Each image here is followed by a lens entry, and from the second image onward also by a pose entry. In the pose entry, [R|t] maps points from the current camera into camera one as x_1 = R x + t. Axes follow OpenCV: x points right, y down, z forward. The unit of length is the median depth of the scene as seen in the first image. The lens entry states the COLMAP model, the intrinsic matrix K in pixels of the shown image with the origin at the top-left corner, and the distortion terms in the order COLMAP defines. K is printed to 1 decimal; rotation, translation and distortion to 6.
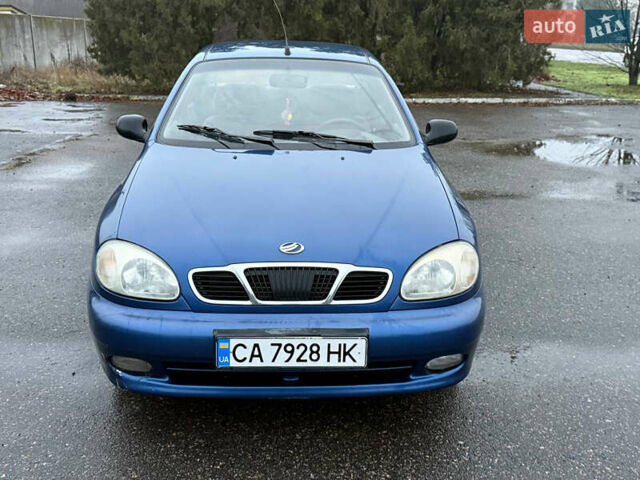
lens RADIAL K [[724.6, 0, 320.0], [0, 724.6, 240.0], [0, 0, 1]] dist [0.112294, -0.021964]
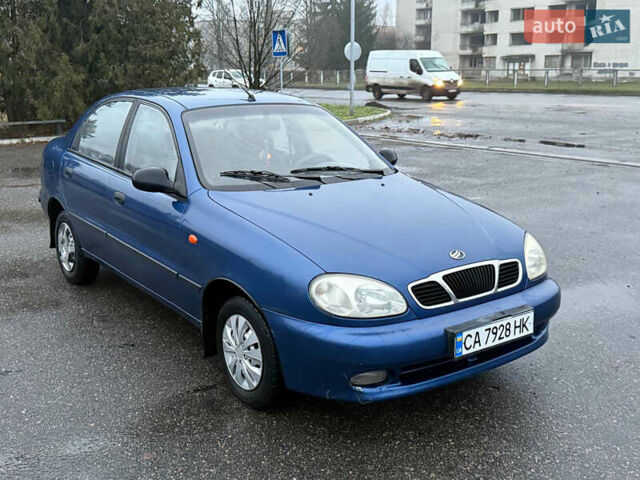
lens RADIAL K [[724.6, 0, 320.0], [0, 724.6, 240.0], [0, 0, 1]] dist [0.112294, -0.021964]
pose [[0.832599, -0.148688, 0.533546, -0.918398], [0.170144, 0.985377, 0.009095, -0.066593], [-0.527096, 0.083208, 0.845722, 0.071878]]
